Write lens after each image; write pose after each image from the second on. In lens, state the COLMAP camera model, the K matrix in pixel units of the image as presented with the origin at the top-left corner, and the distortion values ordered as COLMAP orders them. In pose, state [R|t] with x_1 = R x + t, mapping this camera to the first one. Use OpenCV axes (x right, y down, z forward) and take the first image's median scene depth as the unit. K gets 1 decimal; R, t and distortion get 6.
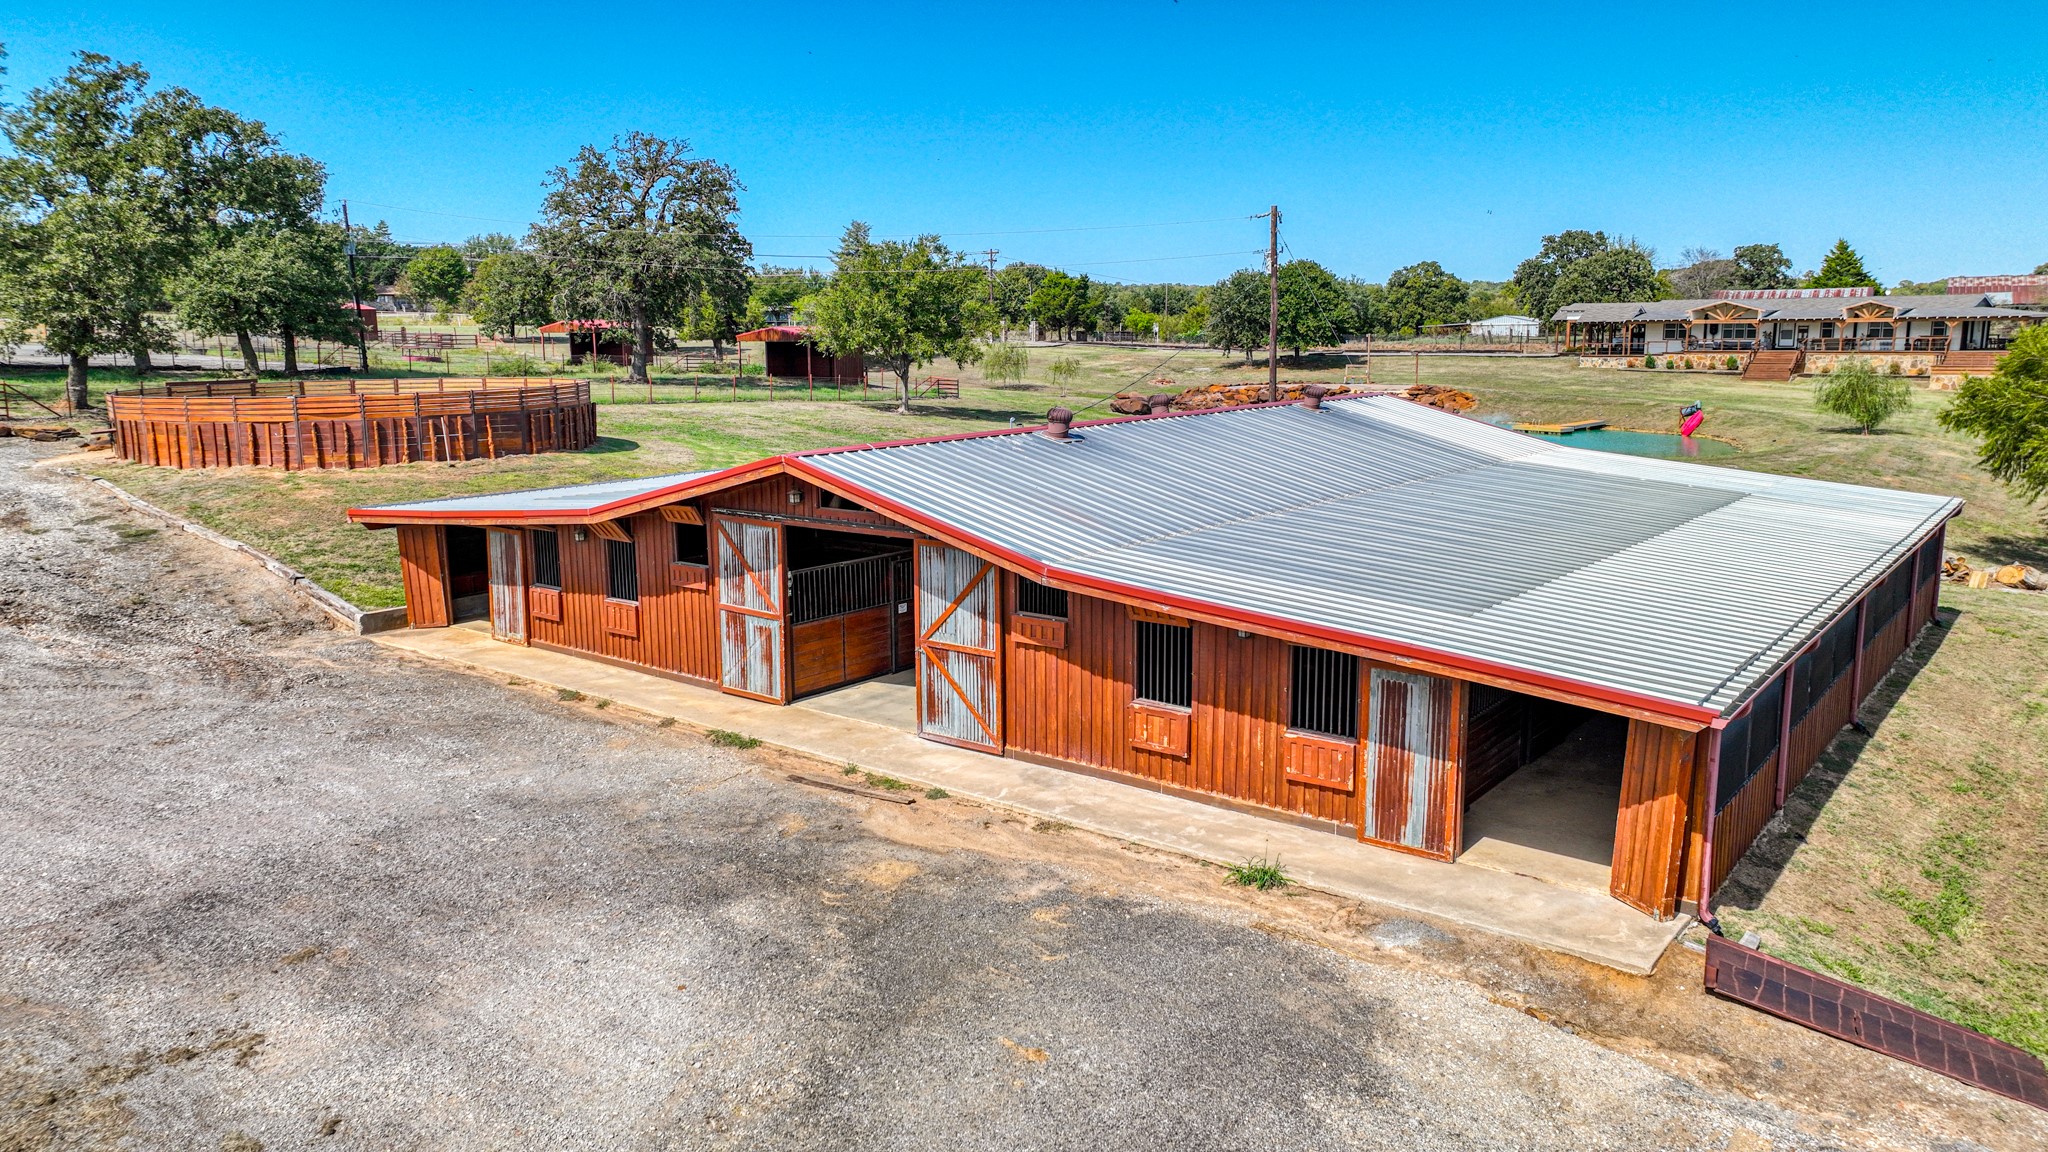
lens RADIAL K [[1419.7, 0, 1025.4], [0, 1419.7, 573.1], [0, 0, 1]] dist [-0.007143, 0.024356]
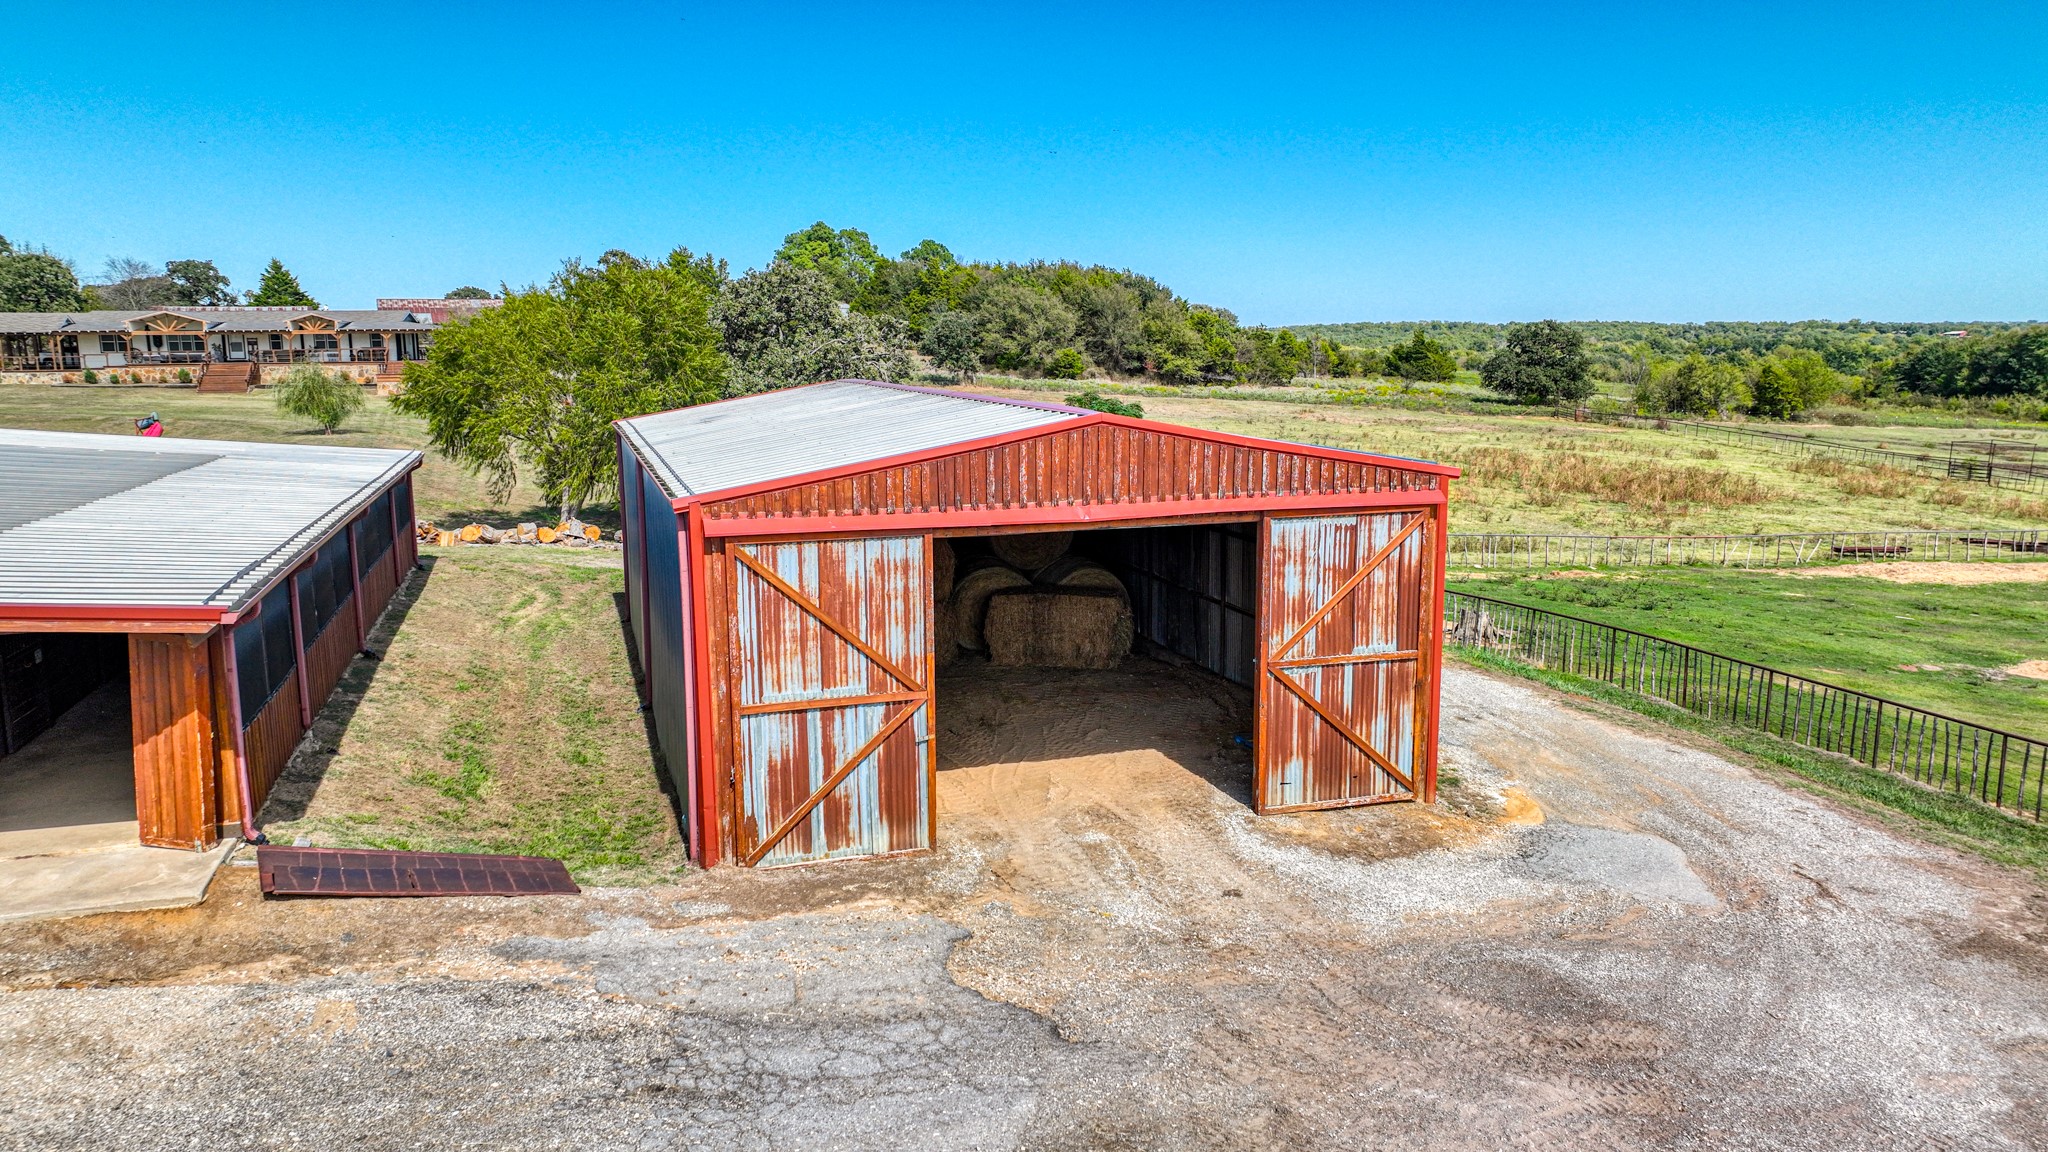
lens RADIAL K [[1419.7, 0, 1025.4], [0, 1419.7, 573.1], [0, 0, 1]] dist [-0.007143, 0.024356]
pose [[0.549946, -0.127500, 0.825411, -0.001588], [0.146677, 0.987663, 0.054837, 0.077431], [-0.822220, 0.090911, 0.561862, 0.014154]]
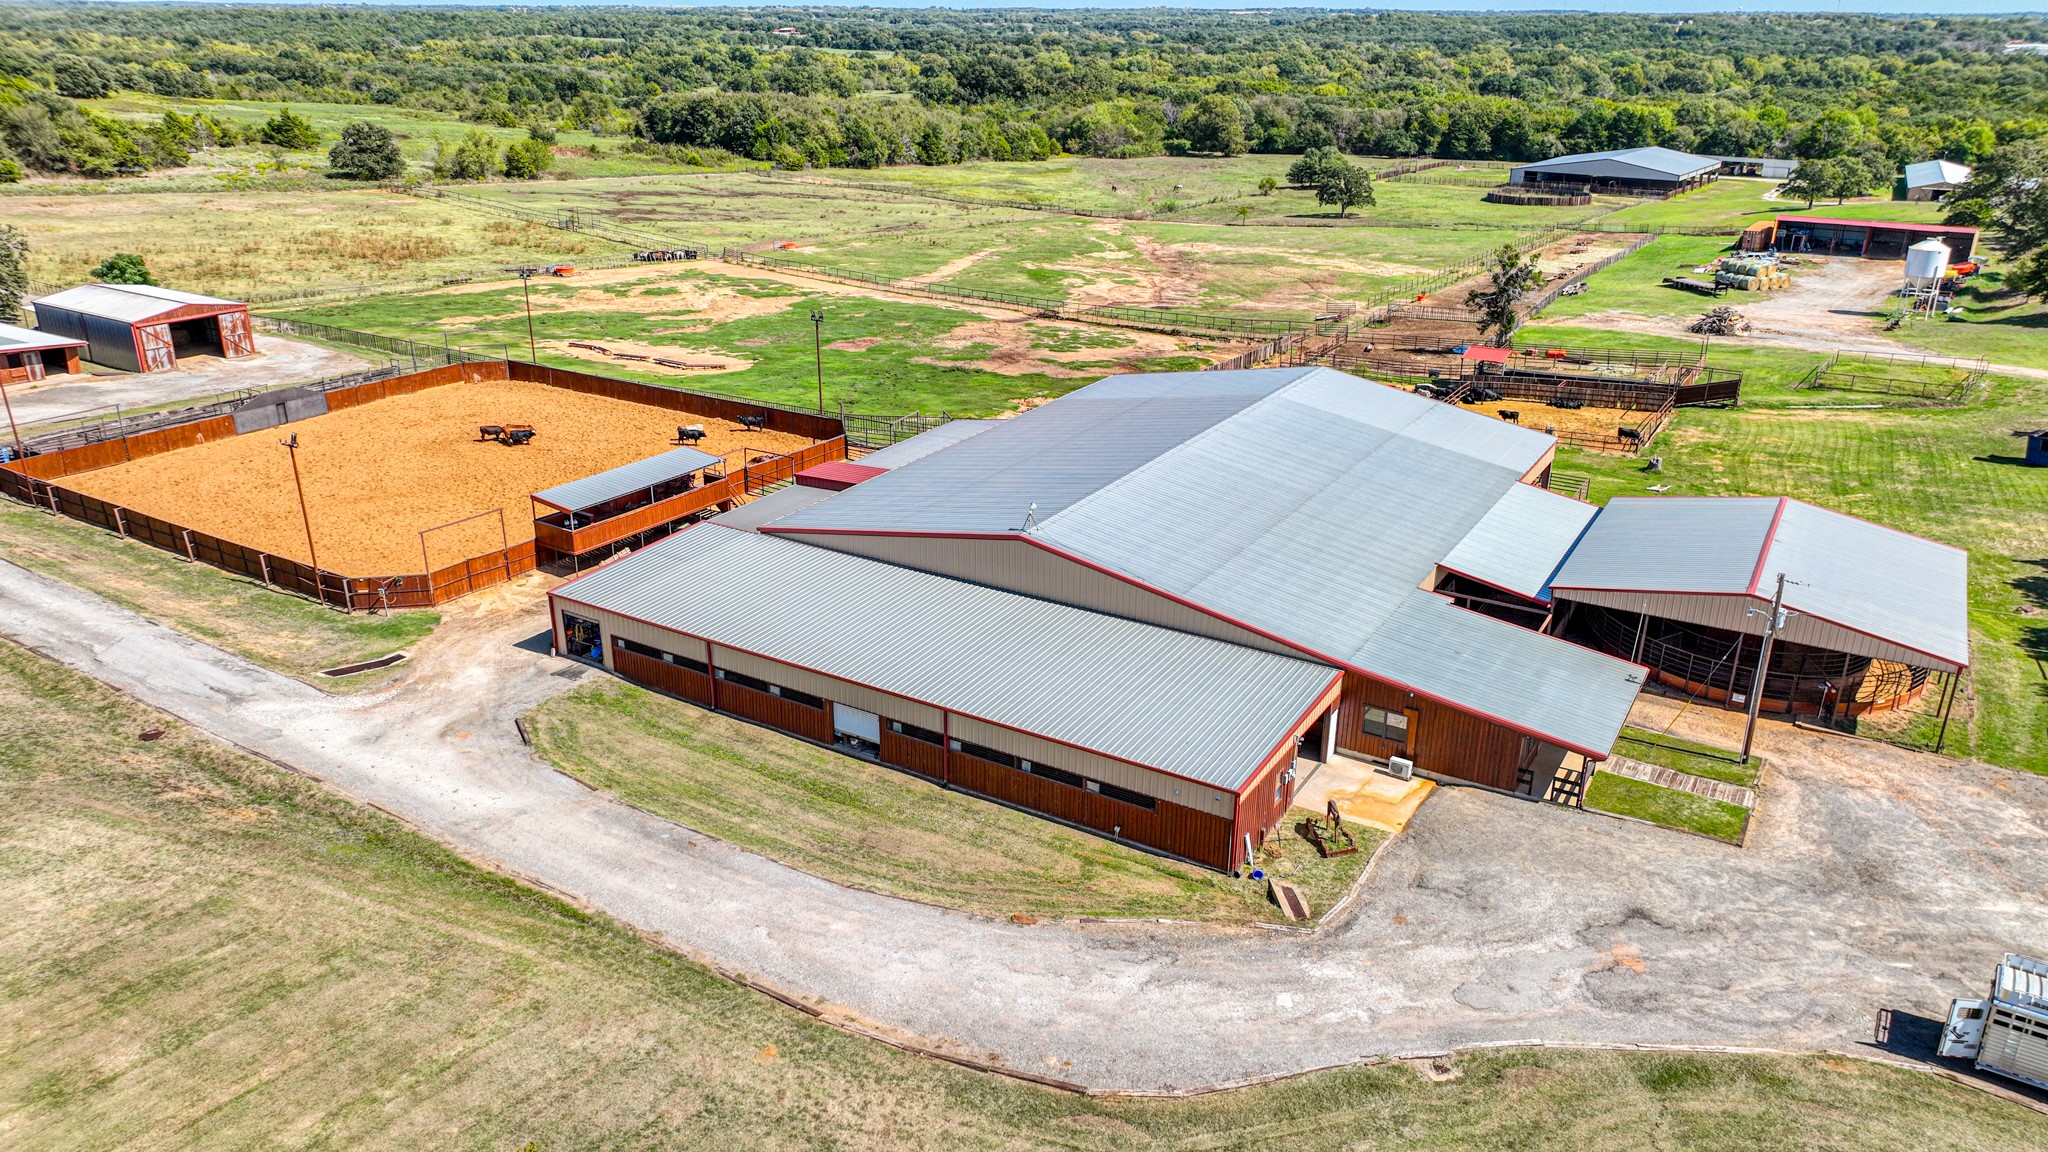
lens RADIAL K [[1419.7, 0, 1025.4], [0, 1419.7, 573.1], [0, 0, 1]] dist [-0.007143, 0.024356]
pose [[-0.118429, -0.356683, 0.926689, -6.207408], [0.166794, 0.912850, 0.372673, -0.633221], [-0.978854, 0.198702, -0.048615, -2.744668]]
